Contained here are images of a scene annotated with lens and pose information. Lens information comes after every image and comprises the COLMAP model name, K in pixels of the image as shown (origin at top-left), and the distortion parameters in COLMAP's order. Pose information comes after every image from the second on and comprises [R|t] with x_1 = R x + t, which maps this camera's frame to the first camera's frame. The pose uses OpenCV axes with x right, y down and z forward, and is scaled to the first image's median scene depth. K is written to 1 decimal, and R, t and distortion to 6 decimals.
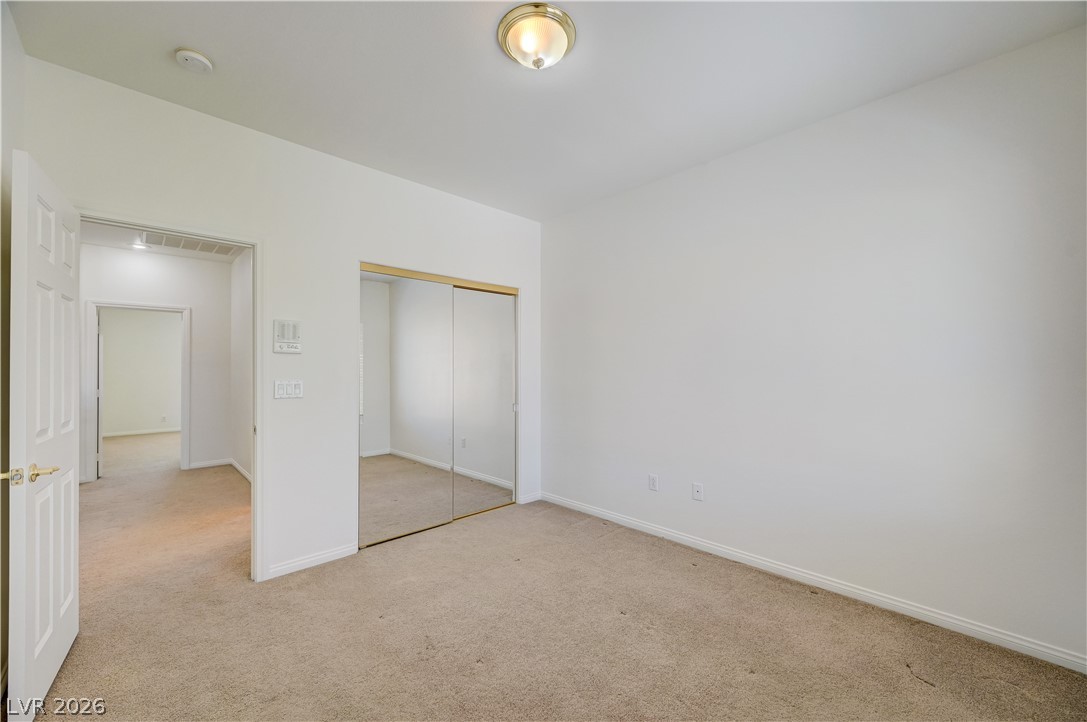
lens RADIAL K [[430.8, 0, 546.6], [0, 430.8, 366.6], [0, 0, 1]] dist [0.000344, 0.001081]
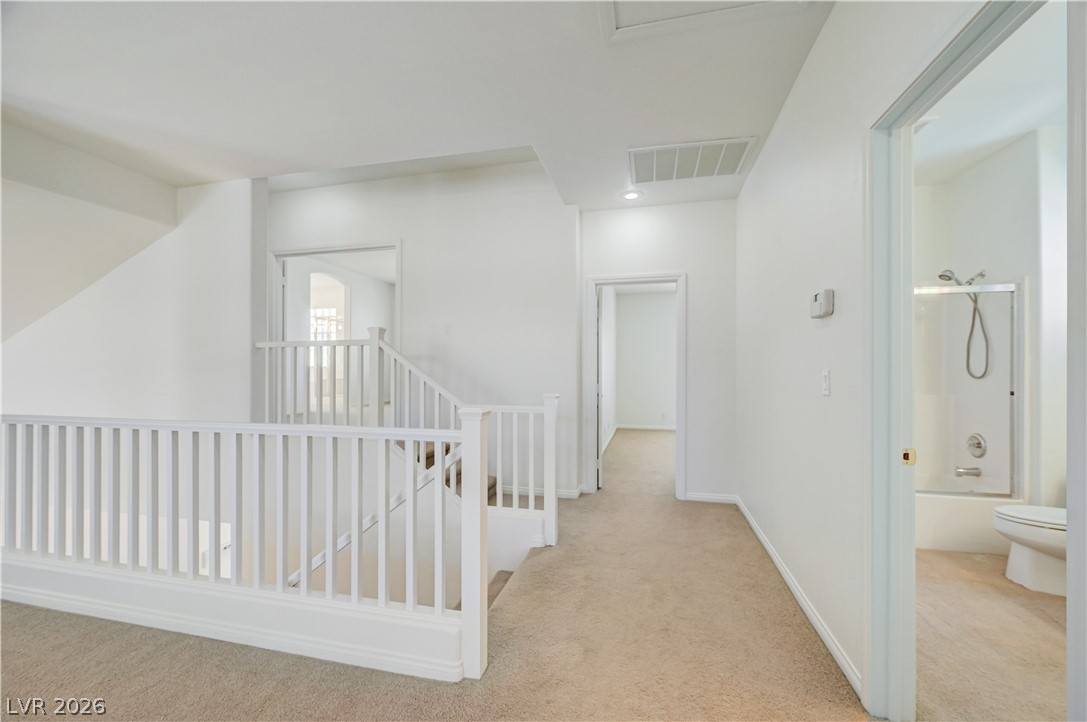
lens RADIAL K [[430.8, 0, 546.3], [0, 430.8, 367.6], [0, 0, 1]] dist [0.000344, 0.001081]
pose [[0.540477, -0.000554, -0.841358, -0.358175], [0.002052, 0.999998, 0.000660, 0.018415], [0.841356, -0.002083, 0.540477, 0.428130]]
